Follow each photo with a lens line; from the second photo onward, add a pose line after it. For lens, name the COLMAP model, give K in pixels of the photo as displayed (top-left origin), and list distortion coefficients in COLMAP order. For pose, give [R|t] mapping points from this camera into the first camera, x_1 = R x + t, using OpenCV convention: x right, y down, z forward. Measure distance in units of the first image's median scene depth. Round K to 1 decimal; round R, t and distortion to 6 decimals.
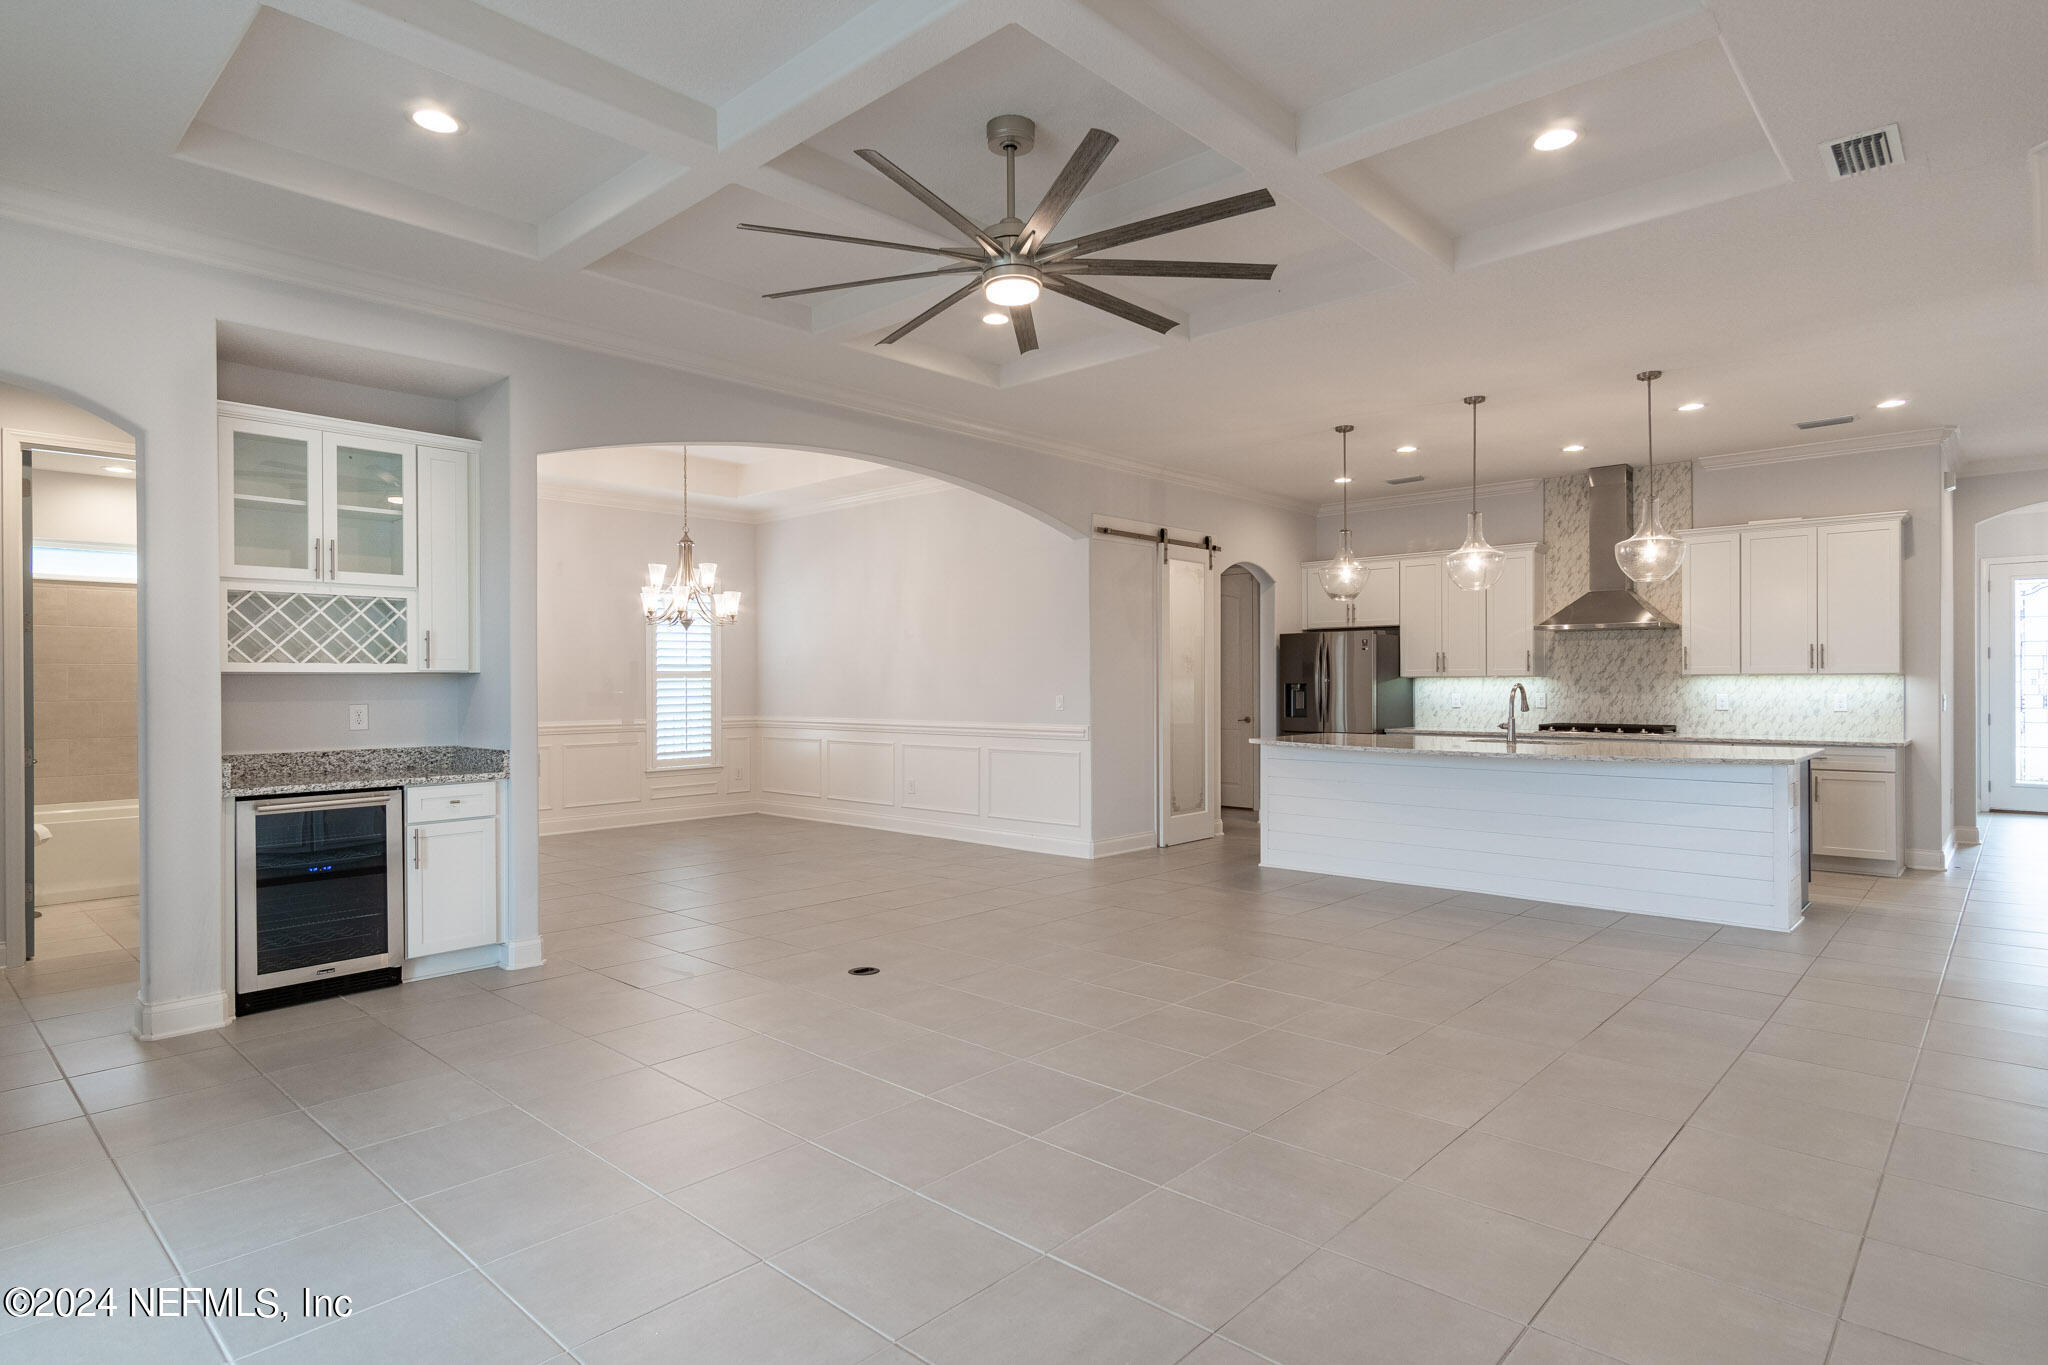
lens RADIAL K [[1090.1, 0, 1006.5], [0, 1090.1, 680.3], [0, 0, 1]] dist [0.027128, -0.004020]
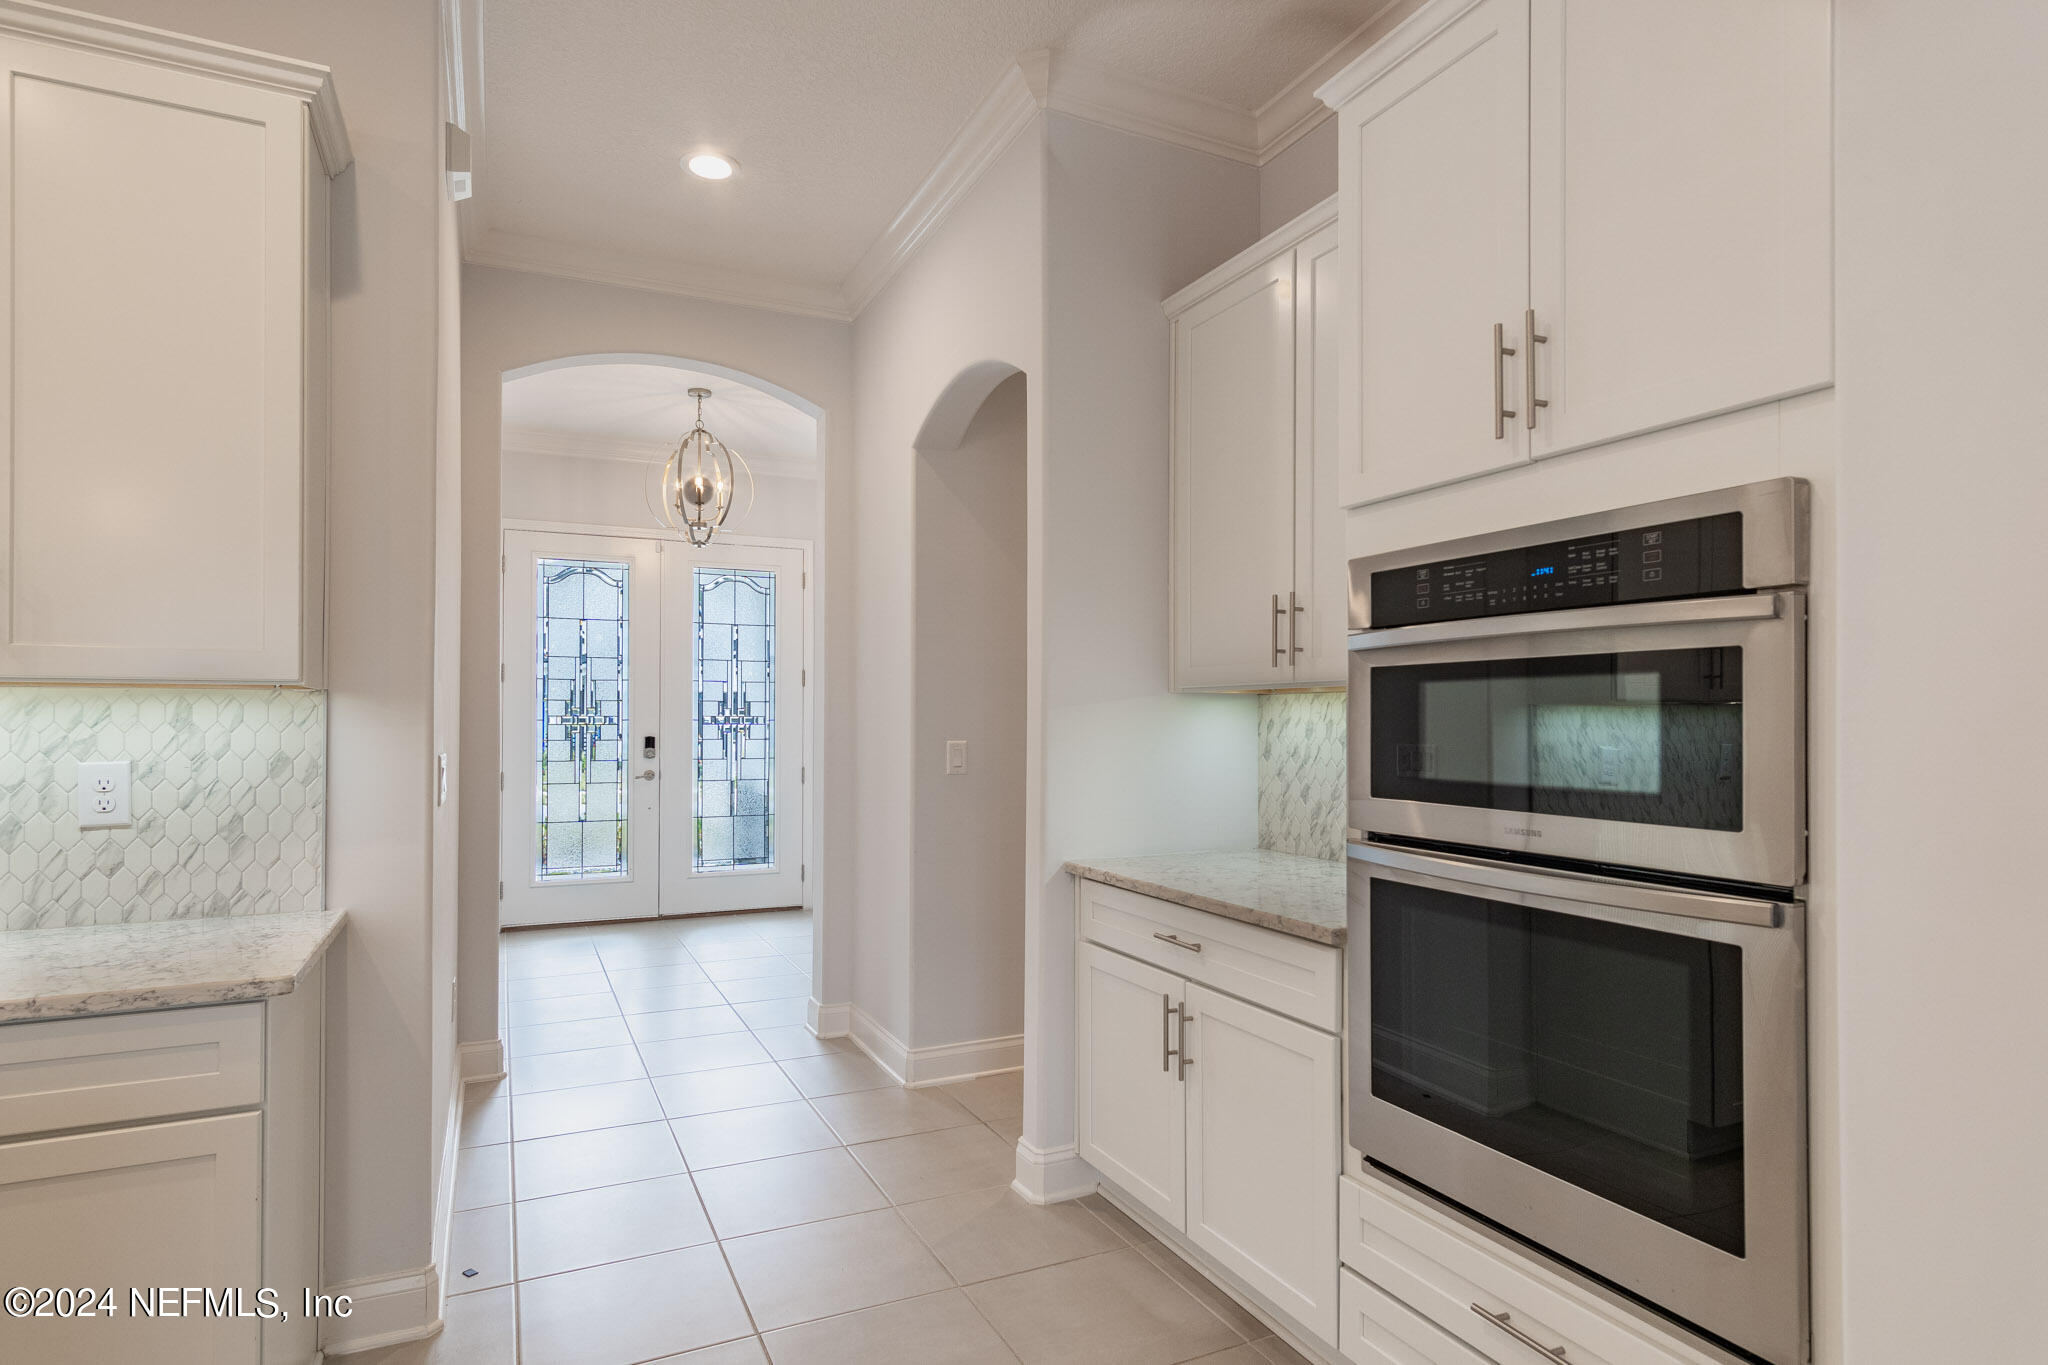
lens RADIAL K [[1090.1, 0, 1035.9], [0, 1090.1, 703.7], [0, 0, 1]] dist [0.027128, -0.004020]
pose [[0.363752, 0.016347, 0.931353, 0.574302], [0.001377, 0.999835, -0.018087, 0.003528], [-0.931495, 0.007861, 0.363669, 0.679937]]
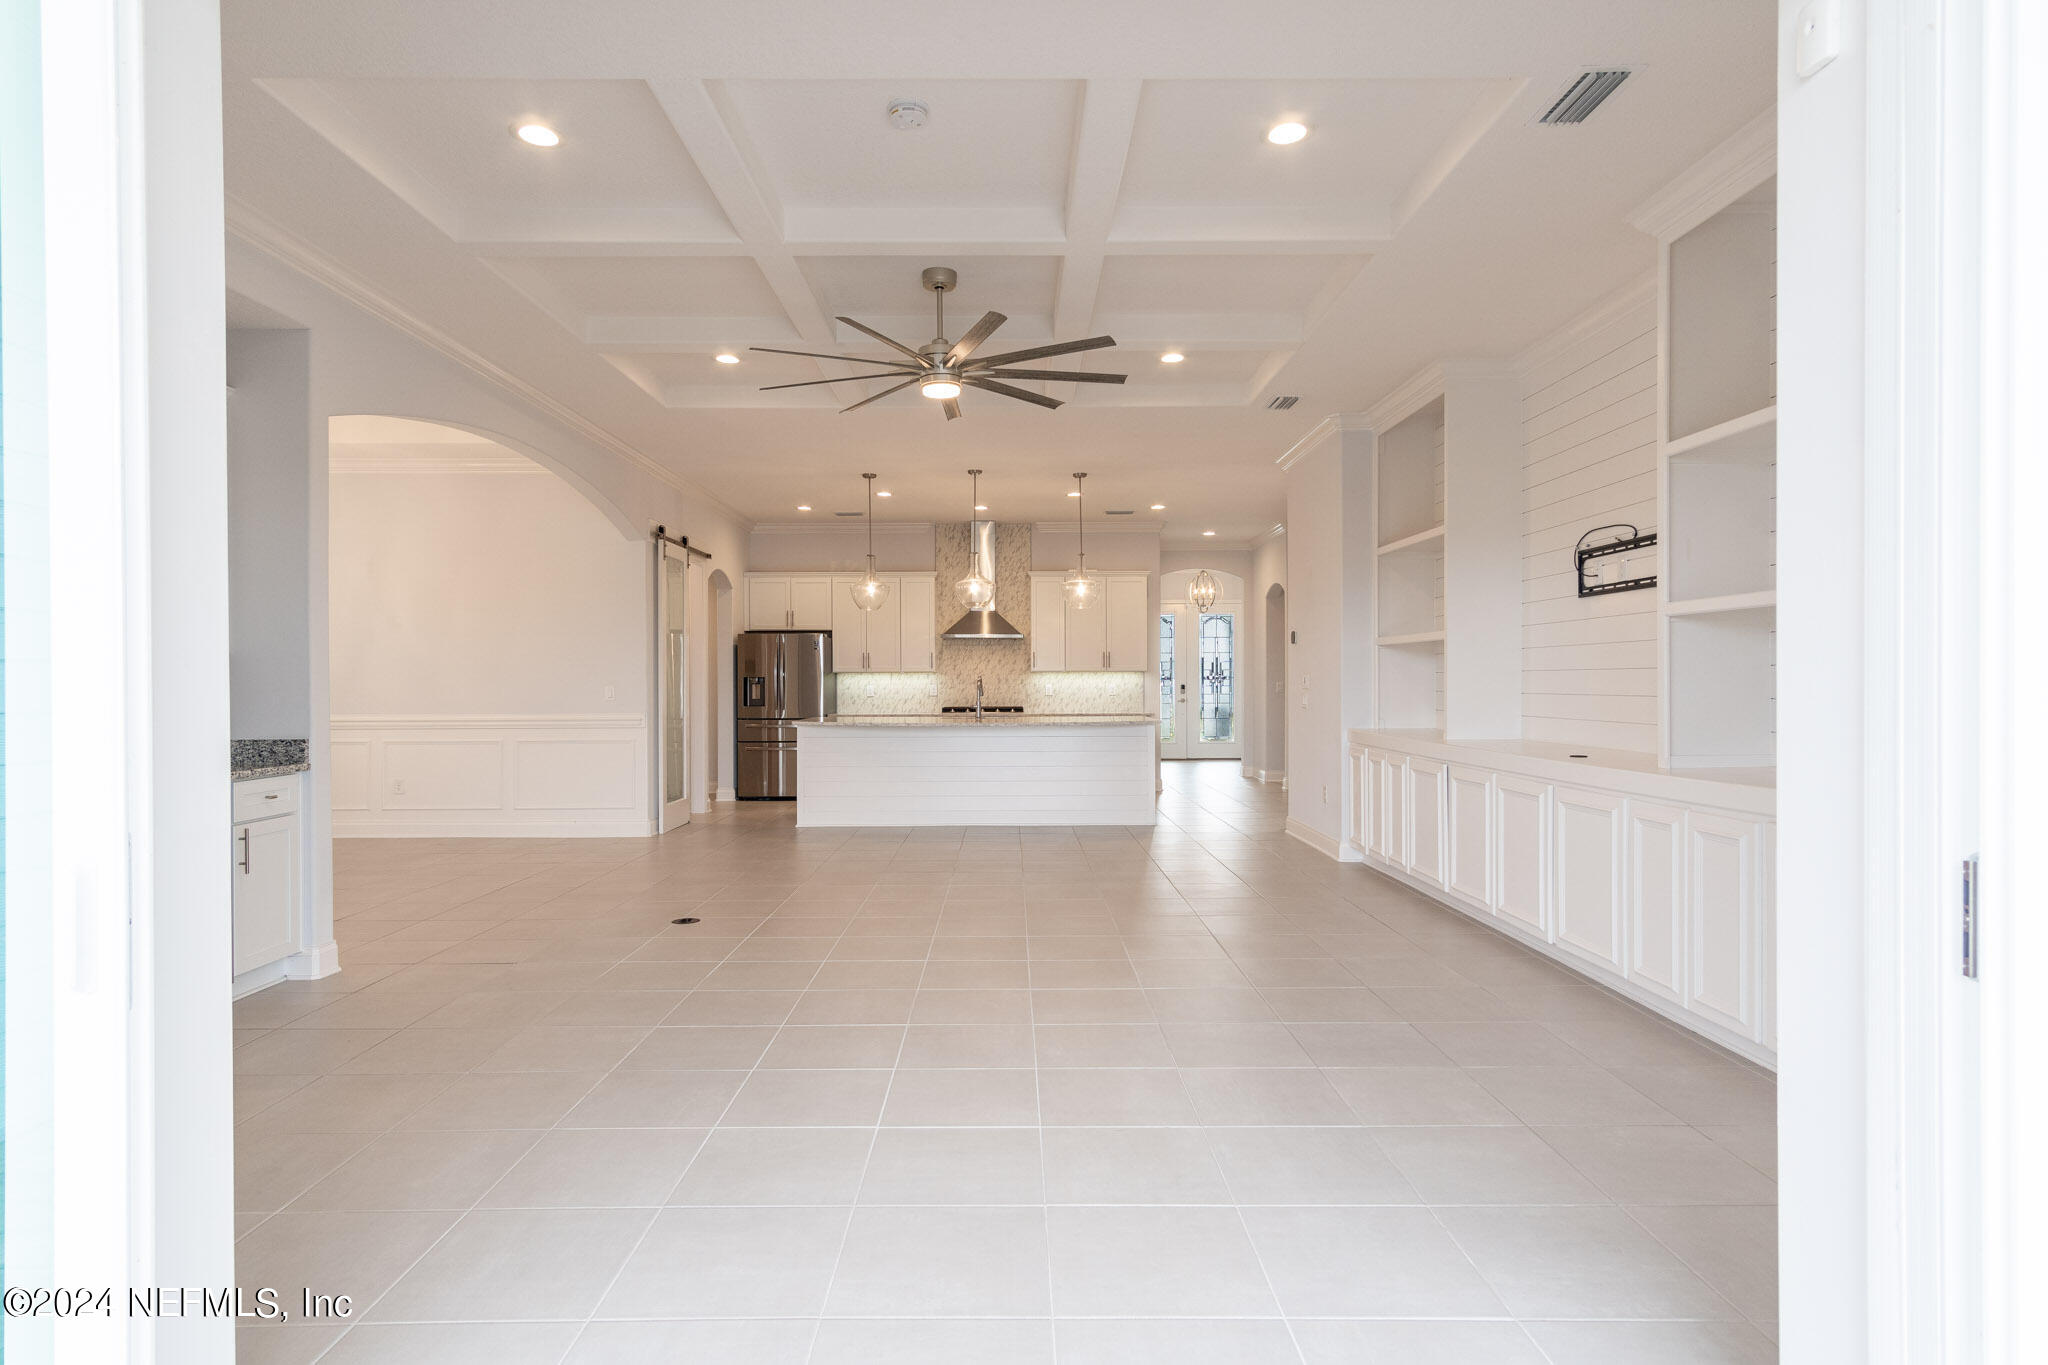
lens RADIAL K [[1090.1, 0, 1023.0], [0, 1090.1, 683.8], [0, 0, 1]] dist [0.027128, -0.004020]
pose [[0.729323, 0.000117, 0.684169, -0.391097], [-0.001921, 0.999996, 0.001877, 0.008882], [-0.684167, -0.002683, 0.729321, -0.043712]]
